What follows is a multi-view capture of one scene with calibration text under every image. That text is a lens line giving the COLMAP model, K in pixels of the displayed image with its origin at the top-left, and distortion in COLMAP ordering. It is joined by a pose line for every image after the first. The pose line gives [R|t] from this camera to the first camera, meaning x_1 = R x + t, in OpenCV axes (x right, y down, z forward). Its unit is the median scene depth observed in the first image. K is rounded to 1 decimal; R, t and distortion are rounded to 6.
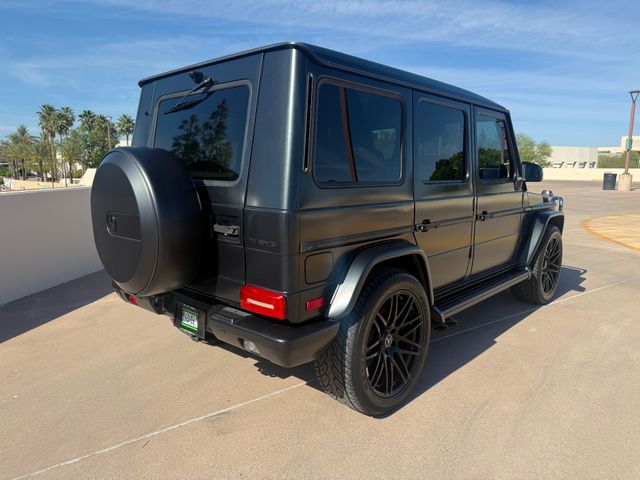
lens RADIAL K [[465.4, 0, 321.7], [0, 465.4, 243.3], [0, 0, 1]] dist [0.036218, -0.046542]
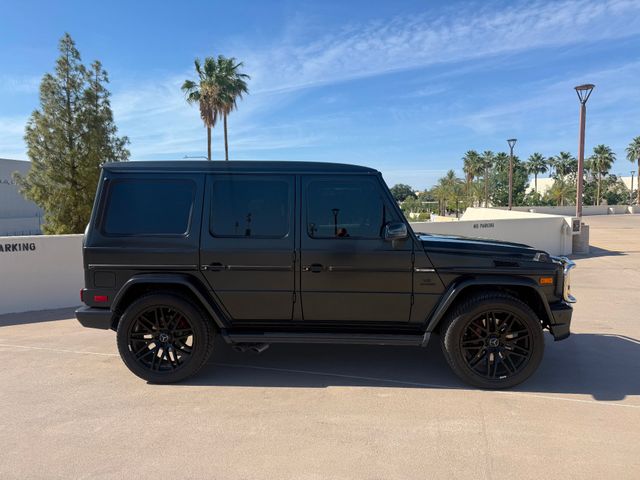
lens RADIAL K [[465.4, 0, 321.7], [0, 465.4, 243.3], [0, 0, 1]] dist [0.036218, -0.046542]
pose [[0.620268, 0.062644, -0.781884, 1.572481], [-0.120561, 0.992575, -0.016117, -0.131640], [0.775069, 0.104262, 0.623215, 0.393879]]
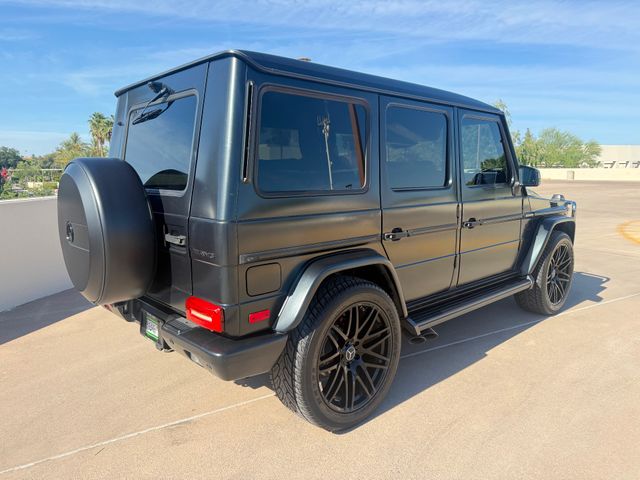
lens RADIAL K [[465.4, 0, 321.7], [0, 465.4, 243.3], [0, 0, 1]] dist [0.036218, -0.046542]
pose [[0.996038, 0.003214, -0.088869, 0.138209], [-0.003605, 0.999985, -0.004242, -0.013246], [0.088854, 0.004546, 0.996034, 0.023671]]
